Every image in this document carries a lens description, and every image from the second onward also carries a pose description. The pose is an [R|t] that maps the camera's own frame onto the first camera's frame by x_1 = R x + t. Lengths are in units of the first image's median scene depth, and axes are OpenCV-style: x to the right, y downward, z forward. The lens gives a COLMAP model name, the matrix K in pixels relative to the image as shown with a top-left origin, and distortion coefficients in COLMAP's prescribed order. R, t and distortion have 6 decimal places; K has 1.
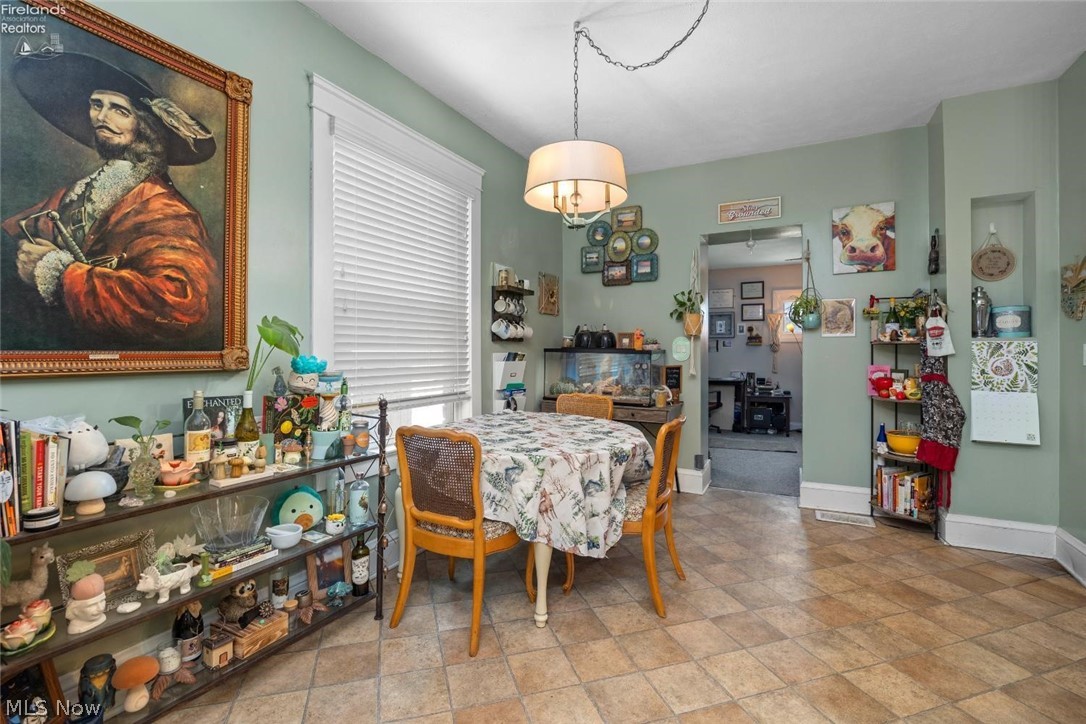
lens RADIAL K [[492.8, 0, 541.4], [0, 492.8, 349.1], [0, 0, 1]] dist [-0.010274, 0.000179]
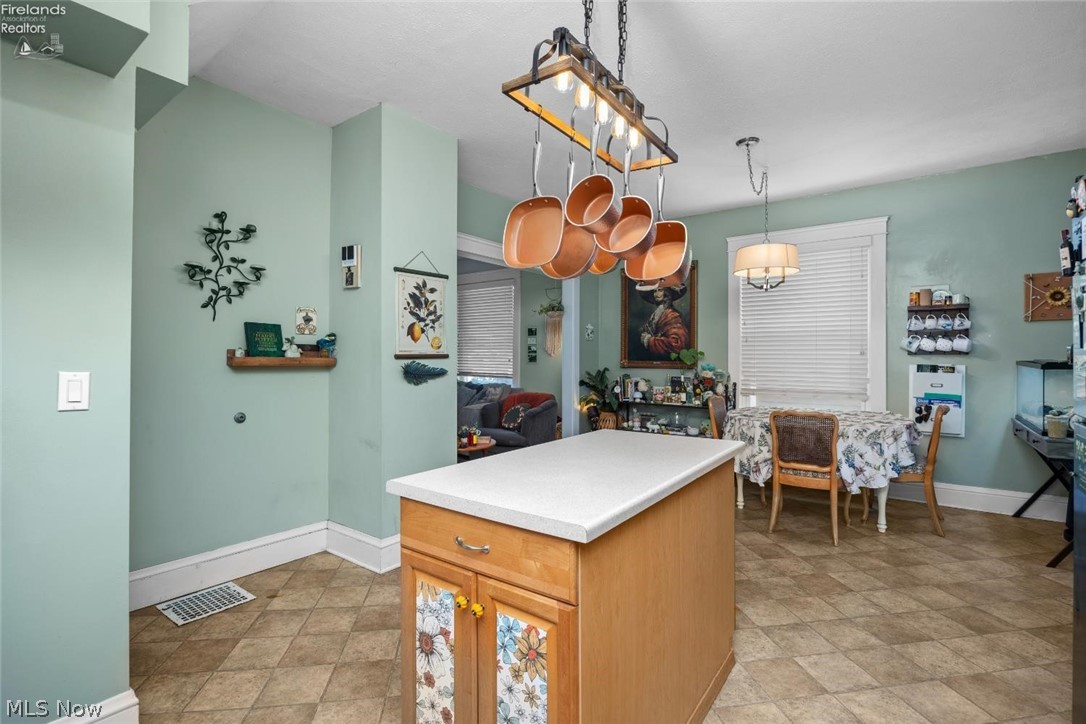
lens RADIAL K [[499.3, 0, 552.0], [0, 499.3, 355.0], [0, 0, 1]] dist [-0.001575, -0.000507]
pose [[-0.146579, -0.006981, -0.989174, 2.417875], [-0.002510, 0.999975, -0.006685, -0.011776], [0.989196, 0.001503, -0.146593, 0.684485]]
